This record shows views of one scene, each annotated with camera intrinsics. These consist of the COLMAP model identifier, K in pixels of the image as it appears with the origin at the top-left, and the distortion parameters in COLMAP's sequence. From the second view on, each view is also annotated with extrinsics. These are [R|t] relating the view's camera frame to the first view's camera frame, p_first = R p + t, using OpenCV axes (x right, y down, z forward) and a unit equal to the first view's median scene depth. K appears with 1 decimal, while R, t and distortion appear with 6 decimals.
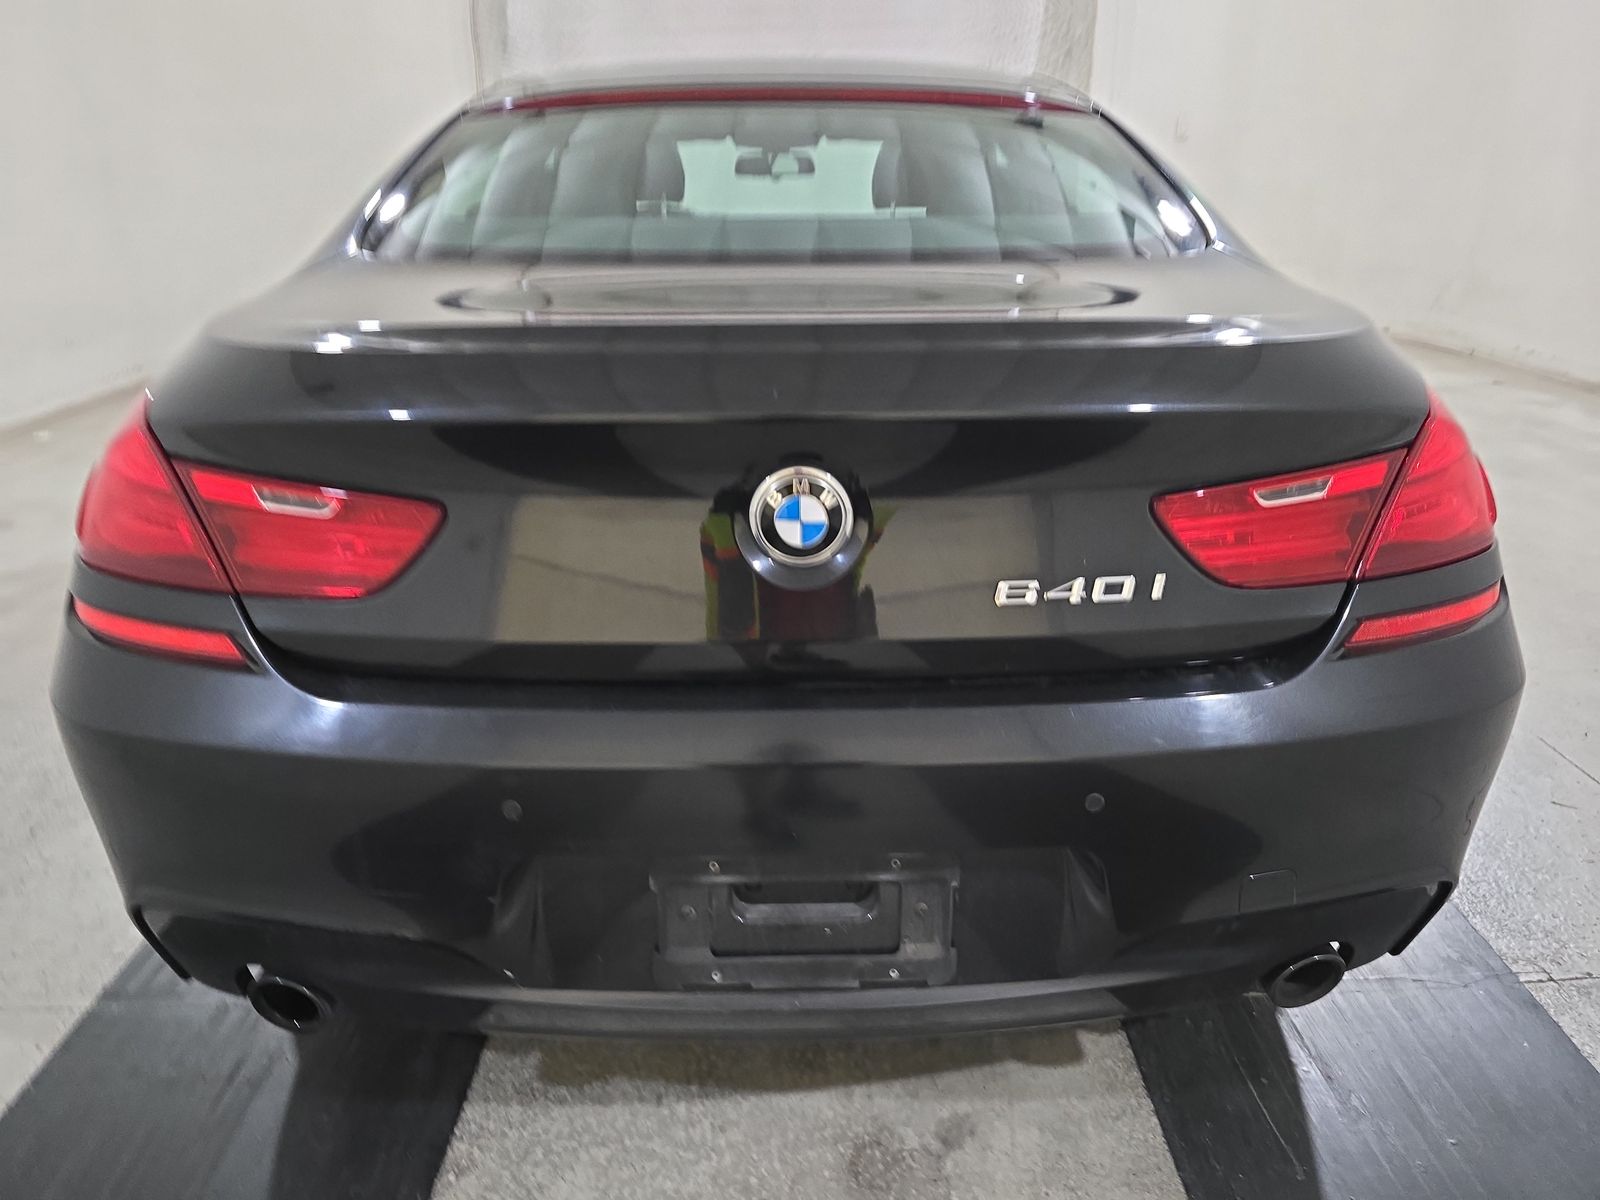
lens RADIAL K [[1069.8, 0, 792.8], [0, 1069.8, 602.1], [0, 0, 1]] dist [0.008892, -0.020309]
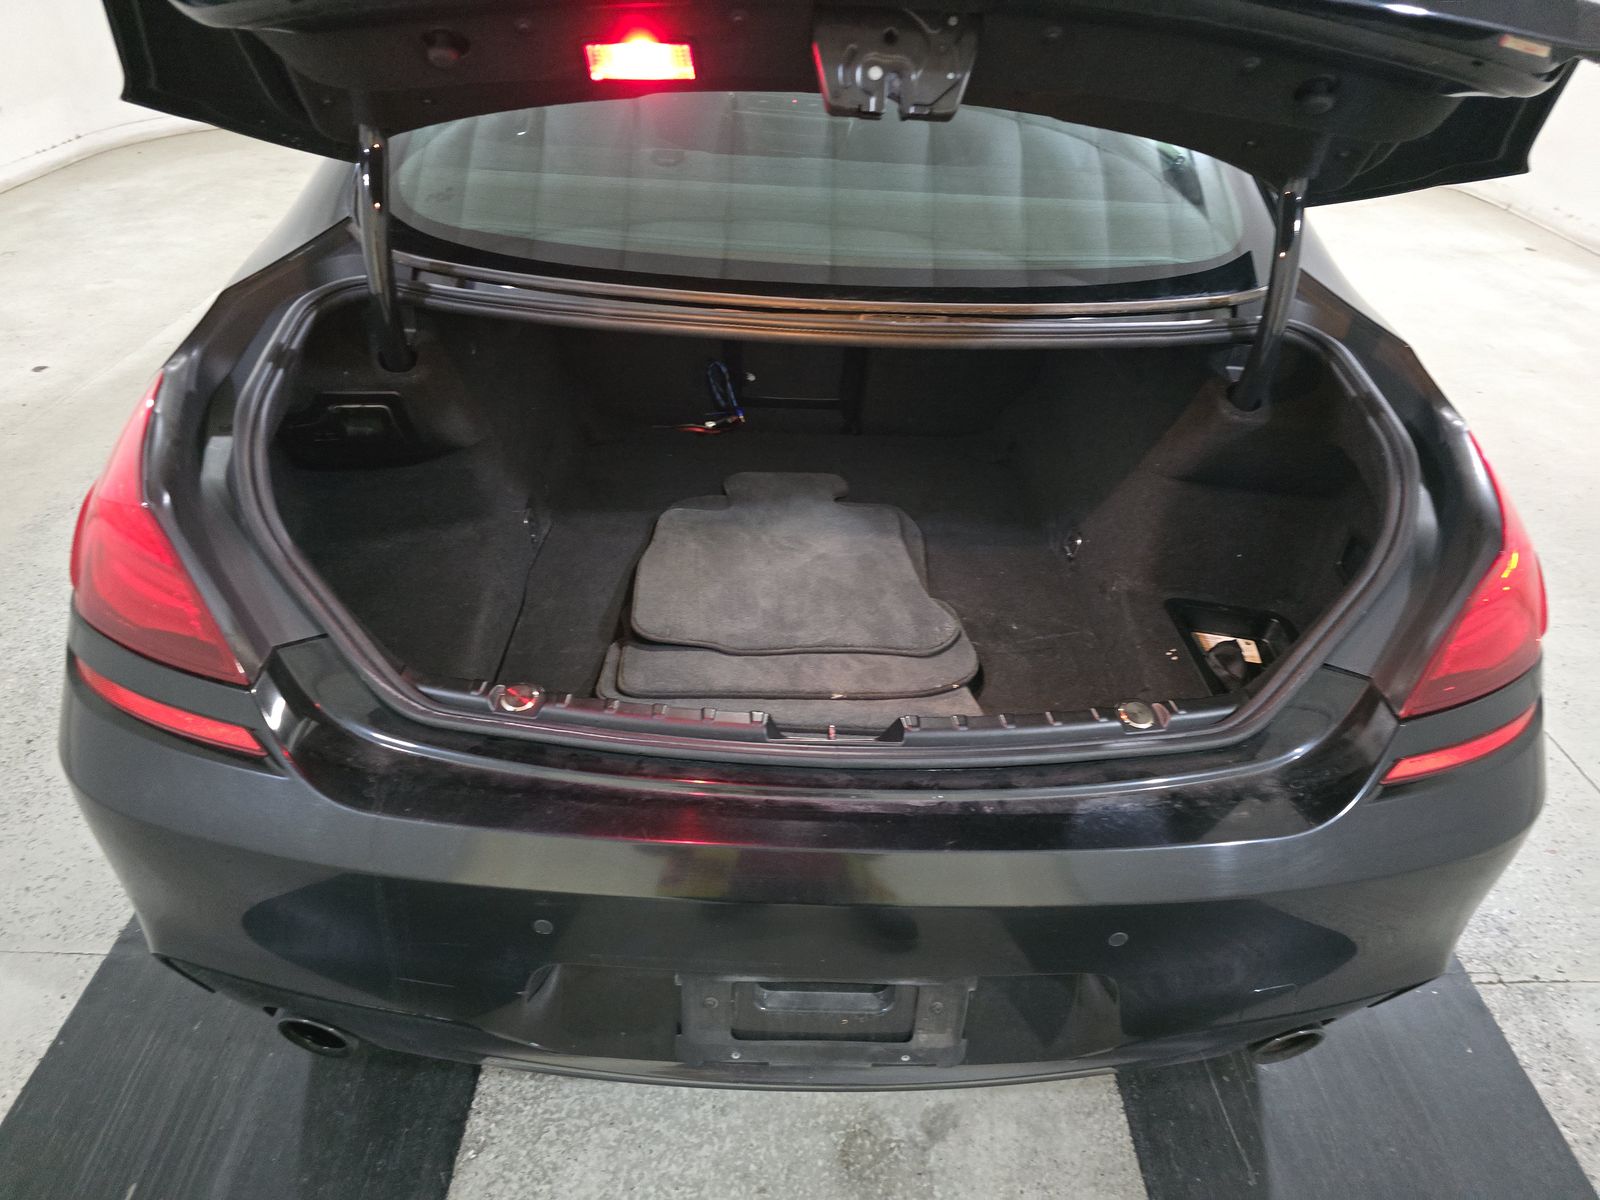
lens RADIAL K [[1069.8, 0, 781.8], [0, 1069.8, 564.4], [0, 0, 1]] dist [0.008892, -0.020309]
pose [[0.998648, 0.043931, 0.027795, -0.062735], [-0.048711, 0.977524, 0.205119, -0.273921], [-0.018159, -0.206196, 0.978342, 0.064356]]
